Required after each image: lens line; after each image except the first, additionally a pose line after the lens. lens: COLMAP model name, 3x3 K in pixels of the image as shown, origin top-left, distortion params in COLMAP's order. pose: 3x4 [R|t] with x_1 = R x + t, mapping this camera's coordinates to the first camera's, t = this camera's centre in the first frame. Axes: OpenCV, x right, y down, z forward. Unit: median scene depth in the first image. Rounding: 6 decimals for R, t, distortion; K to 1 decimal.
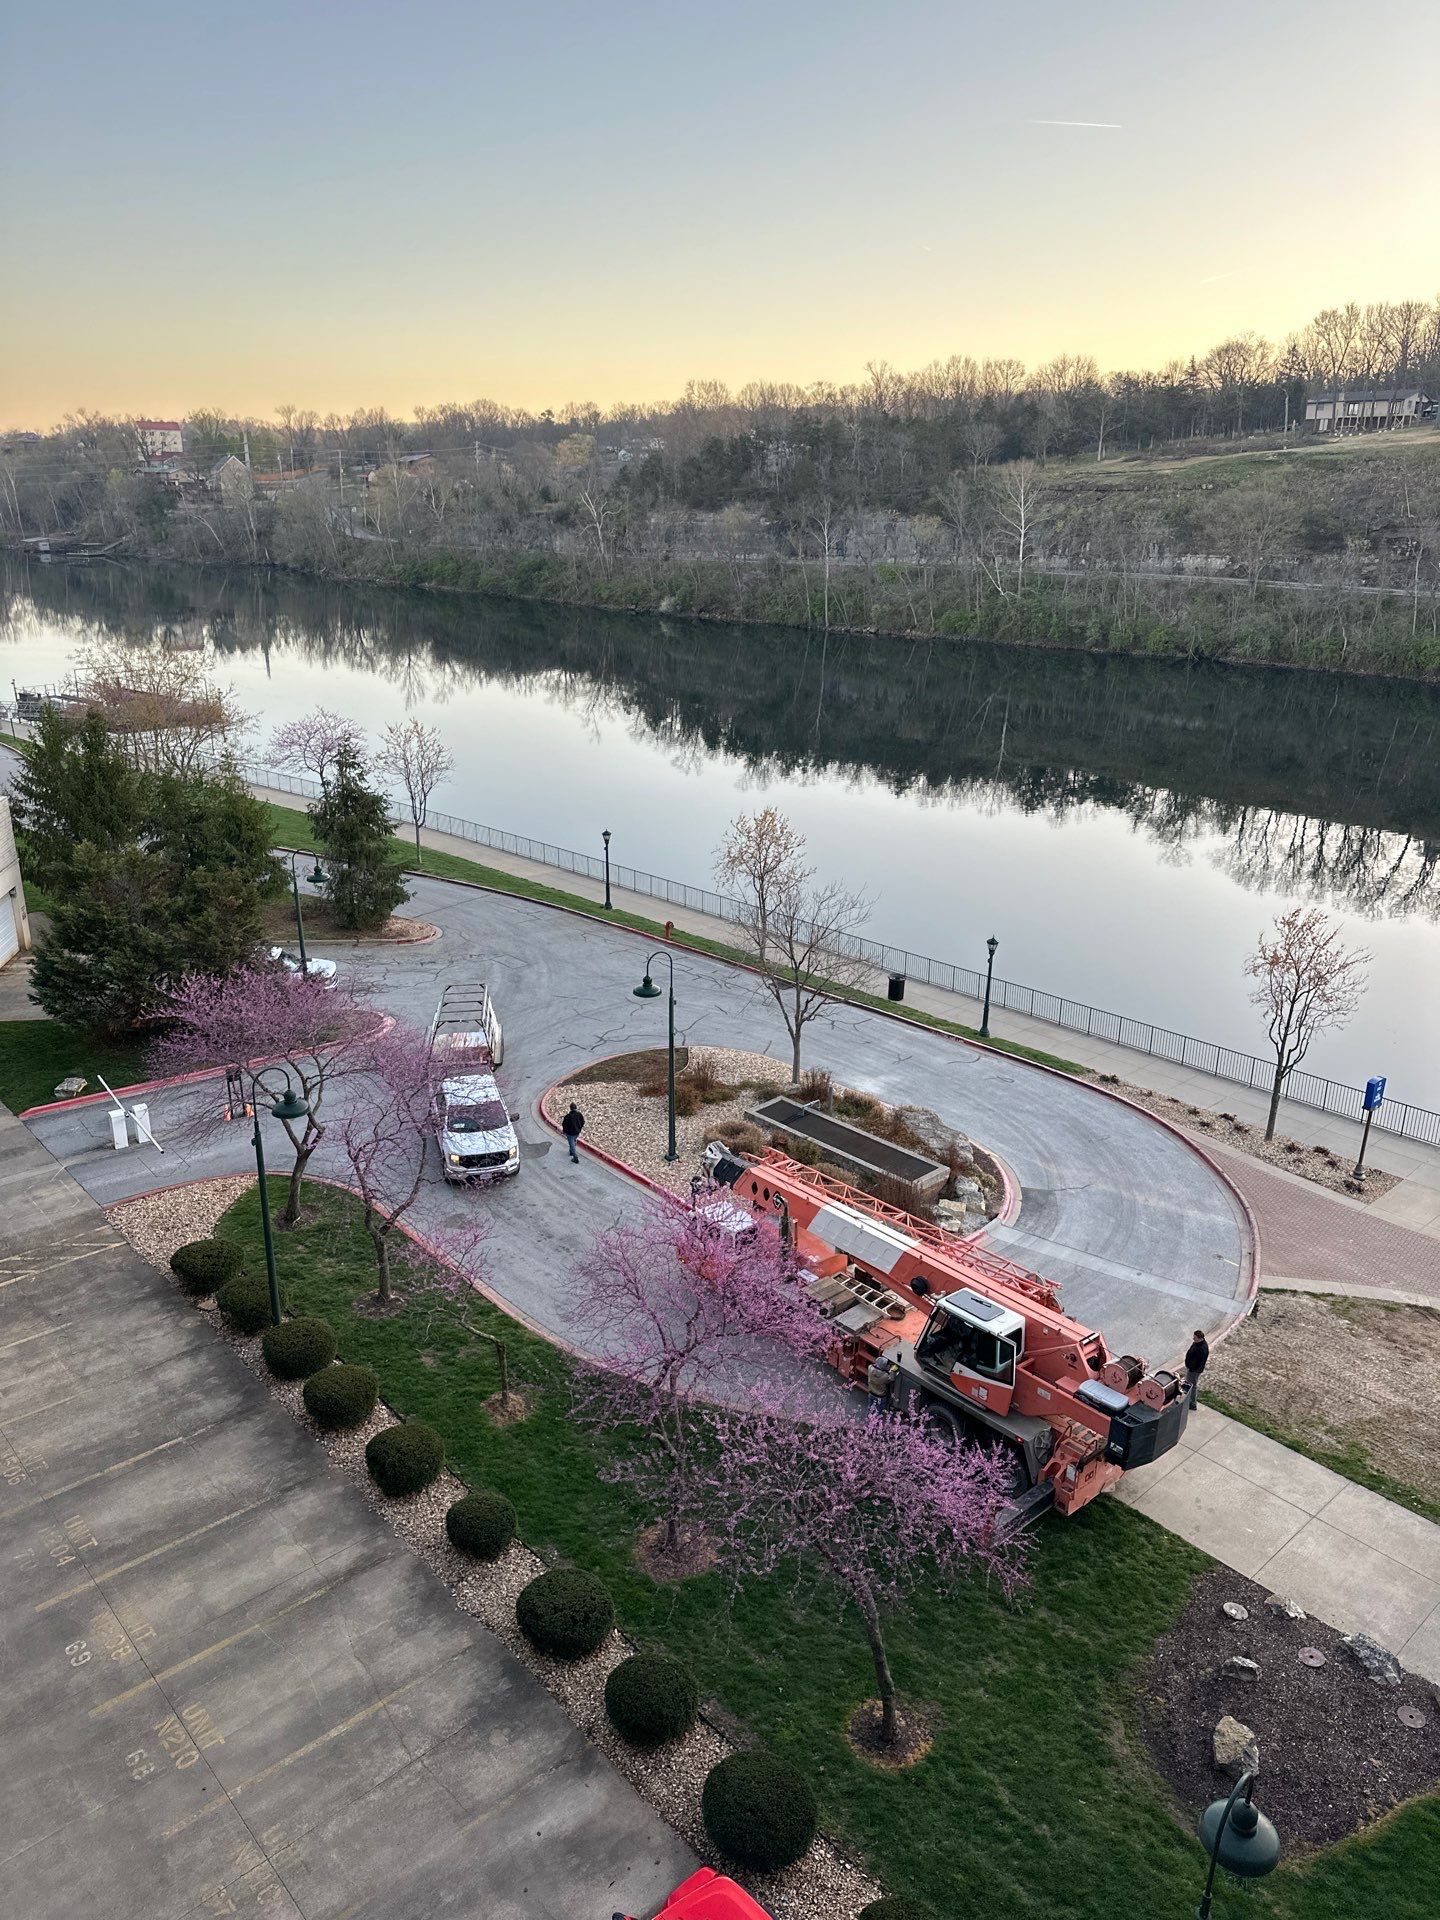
lens RADIAL K [[1424.9, 0, 720.0], [0, 1424.9, 960.0], [0, 0, 1]] dist [0.003610, -0.075071]
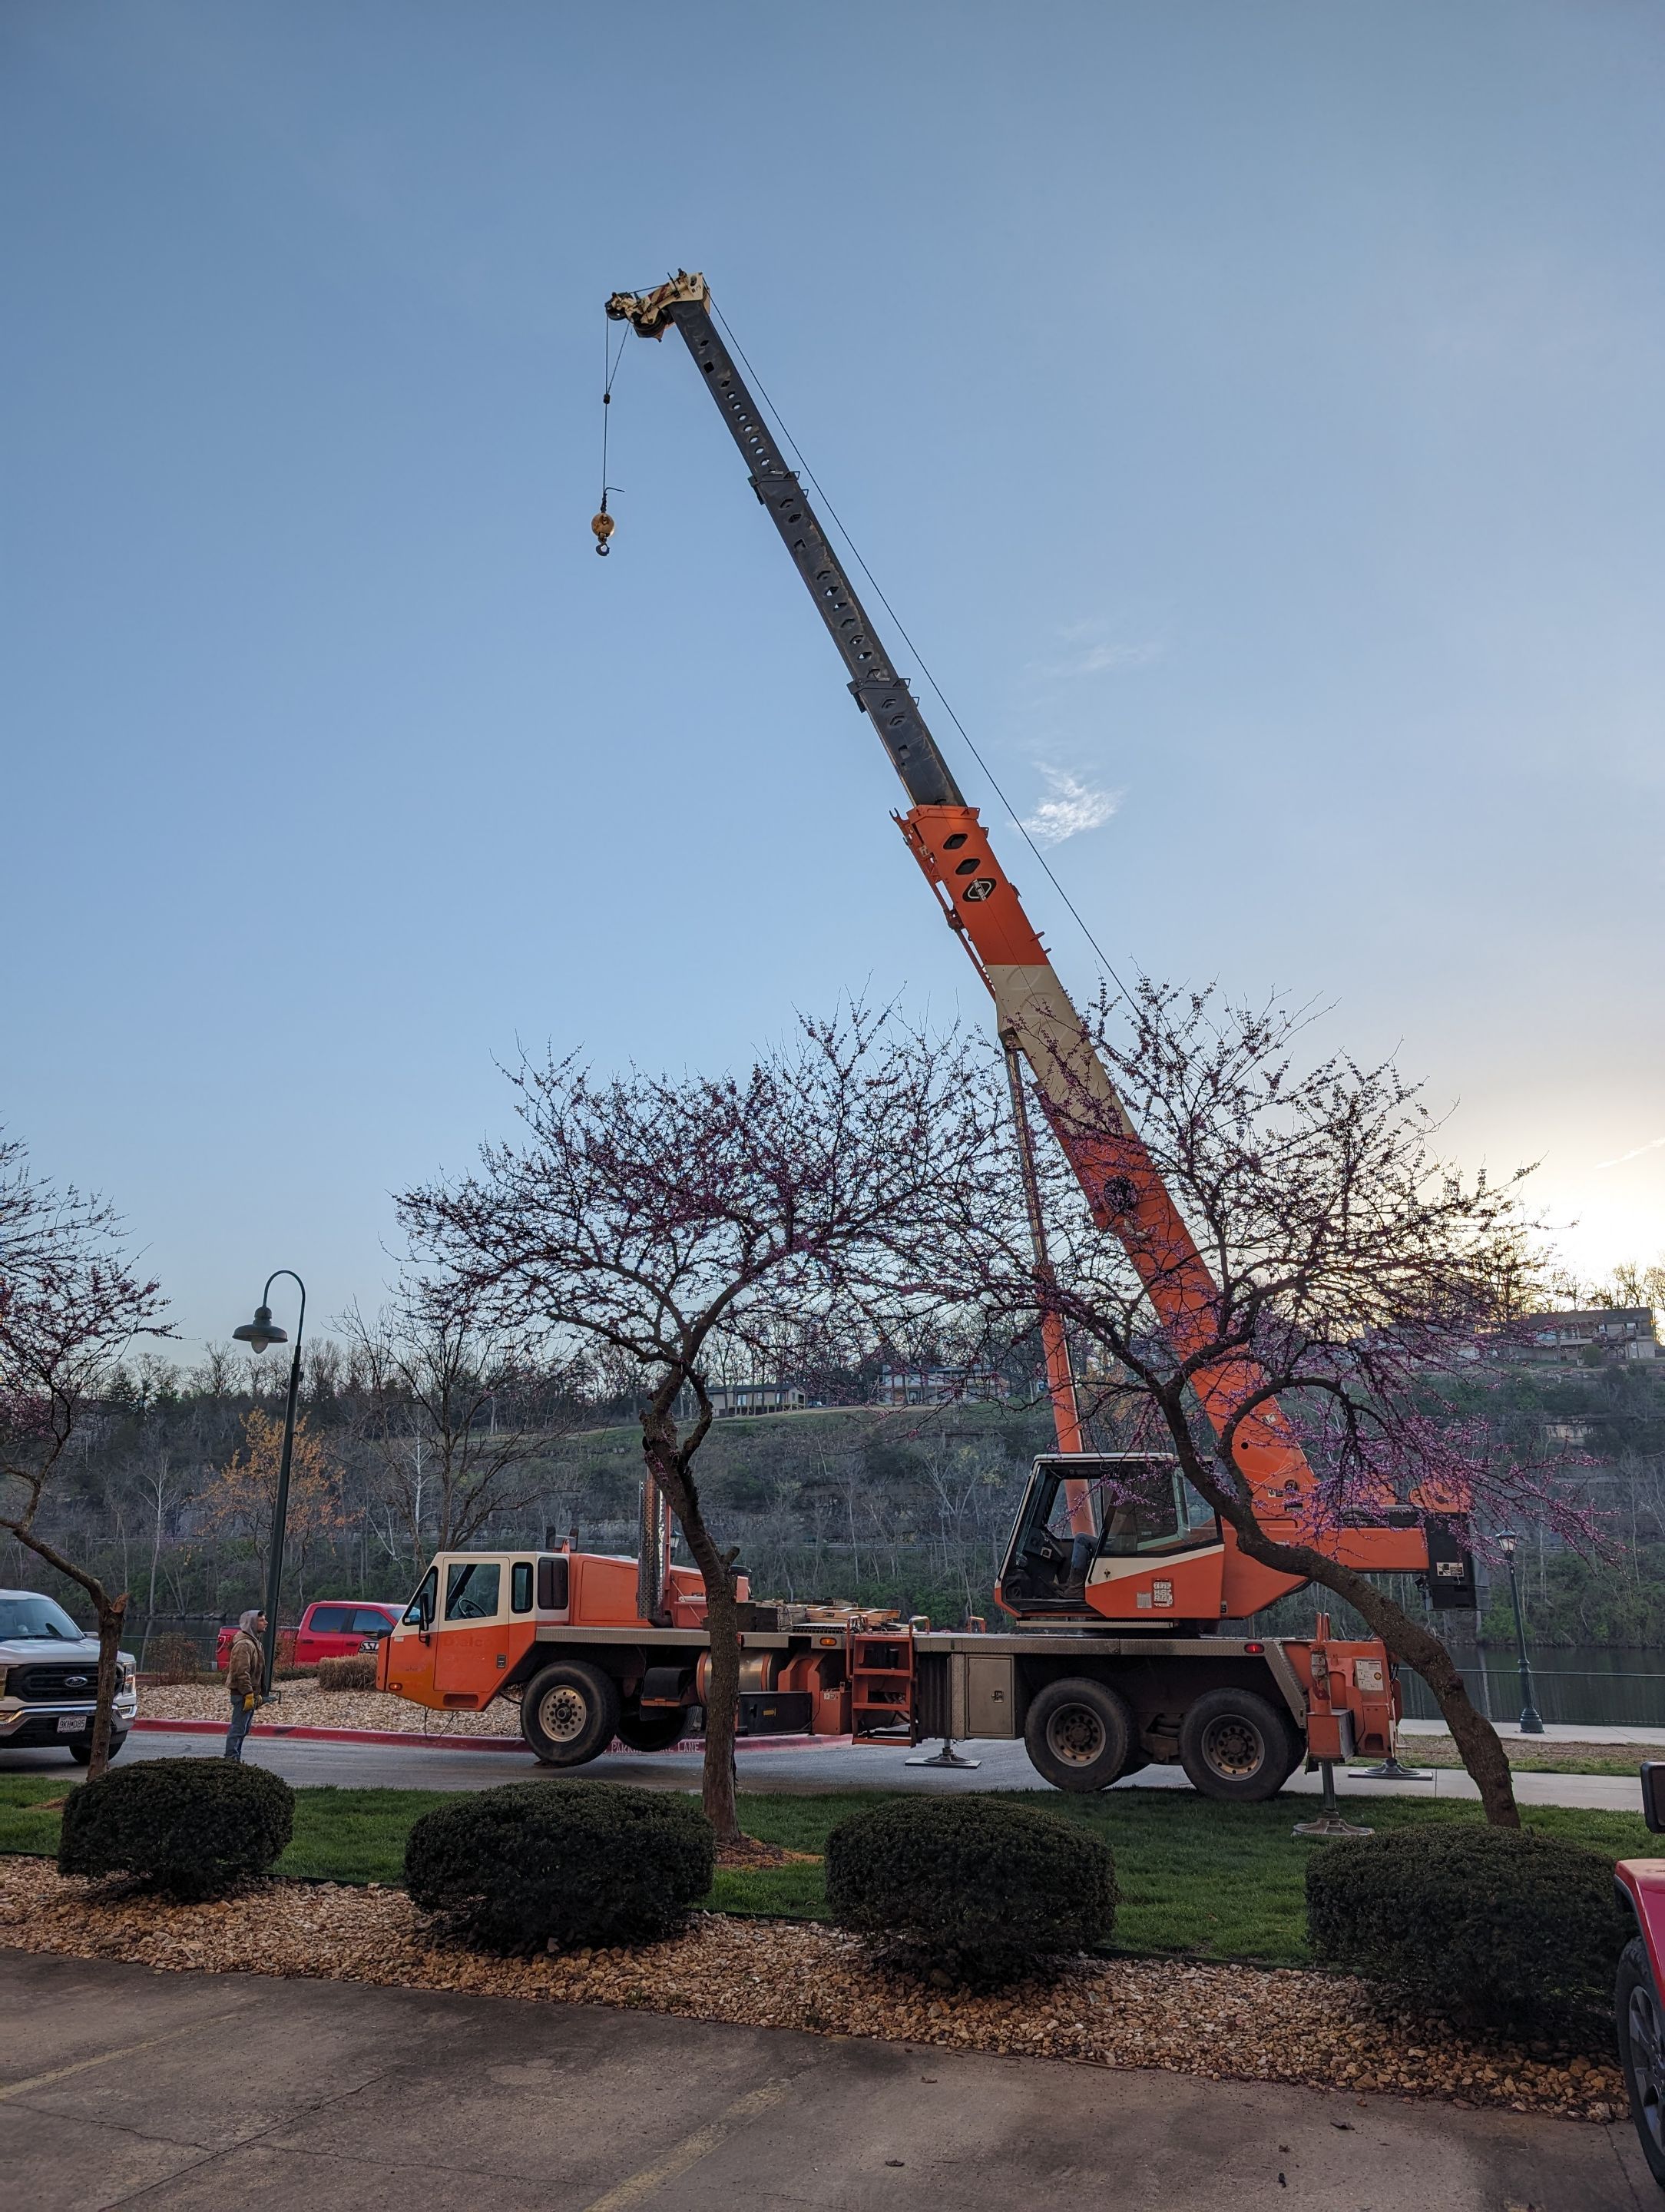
lens RADIAL K [[1614.6, 0, 832.5], [0, 1614.6, 1106.0], [0, 0, 1]] dist [0.072855, -0.001623]
pose [[0.883142, 0.123632, 0.452520, -0.033062], [0.162668, 0.824083, -0.542610, 0.071807], [-0.439998, 0.552813, 0.707672, 0.083483]]
